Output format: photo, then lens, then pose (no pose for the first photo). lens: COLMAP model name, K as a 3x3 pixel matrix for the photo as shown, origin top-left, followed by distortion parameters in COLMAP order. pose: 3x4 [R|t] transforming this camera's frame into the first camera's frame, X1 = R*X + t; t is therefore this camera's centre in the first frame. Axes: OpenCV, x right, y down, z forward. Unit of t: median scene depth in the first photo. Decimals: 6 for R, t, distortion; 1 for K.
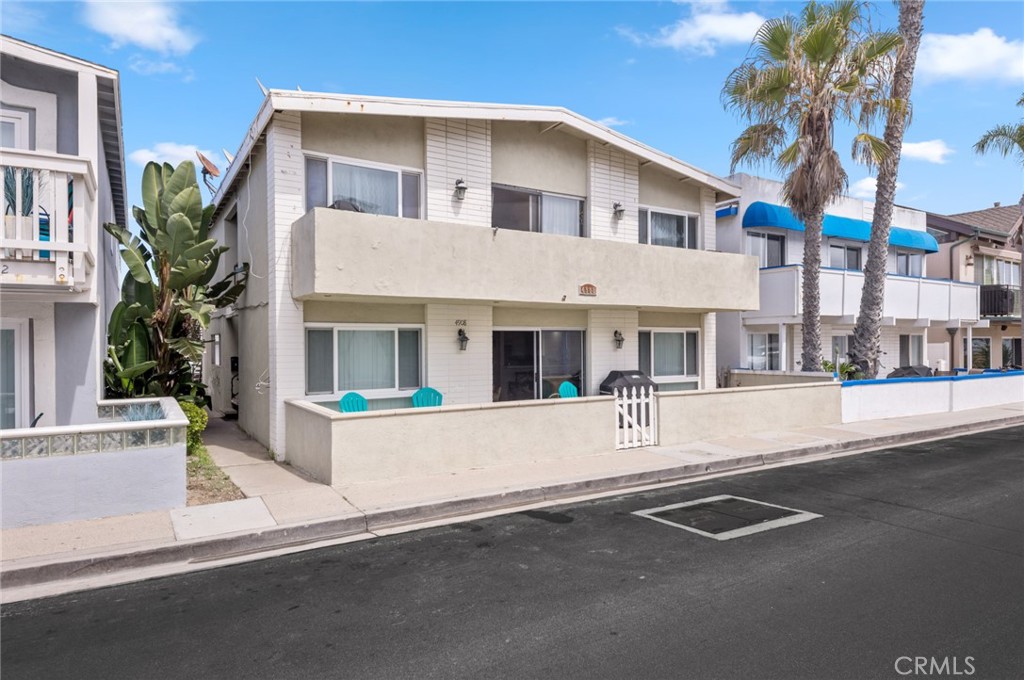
lens RADIAL K [[598.5, 0, 528.4], [0, 598.5, 340.9], [0, 0, 1]] dist [0.035269, -0.014331]
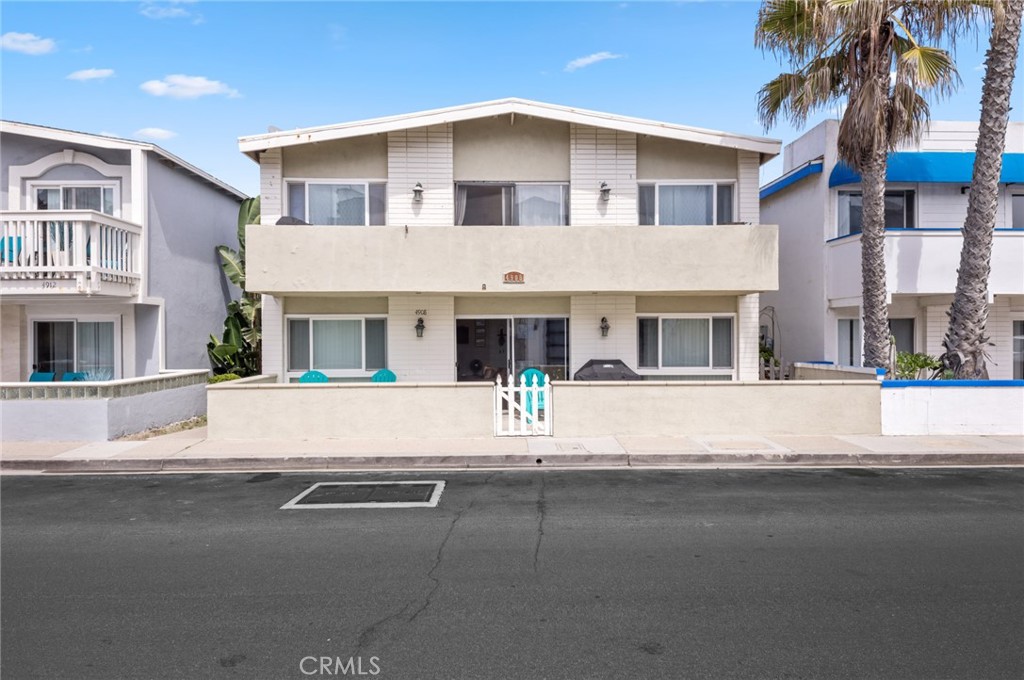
lens RADIAL K [[598.5, 0, 520.7], [0, 598.5, 337.0], [0, 0, 1]] dist [0.035269, -0.014331]
pose [[0.865868, 0.004231, -0.500254, 0.610163], [0.002504, 0.999915, 0.012791, 0.001780], [0.500266, -0.012328, 0.865784, 0.131240]]
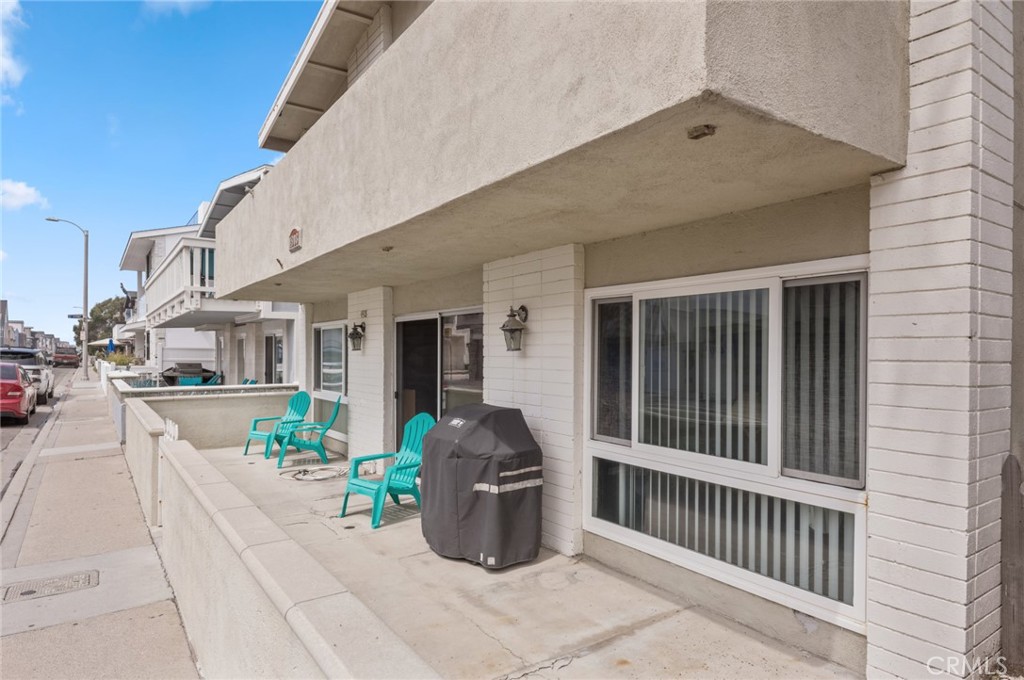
lens RADIAL K [[598.5, 0, 522.2], [0, 598.5, 356.6], [0, 0, 1]] dist [0.035269, -0.014331]
pose [[0.045991, 0.016290, -0.998809, 0.658221], [-0.001487, 0.999867, 0.016239, 0.013100], [0.998941, 0.000739, 0.046009, 1.176693]]
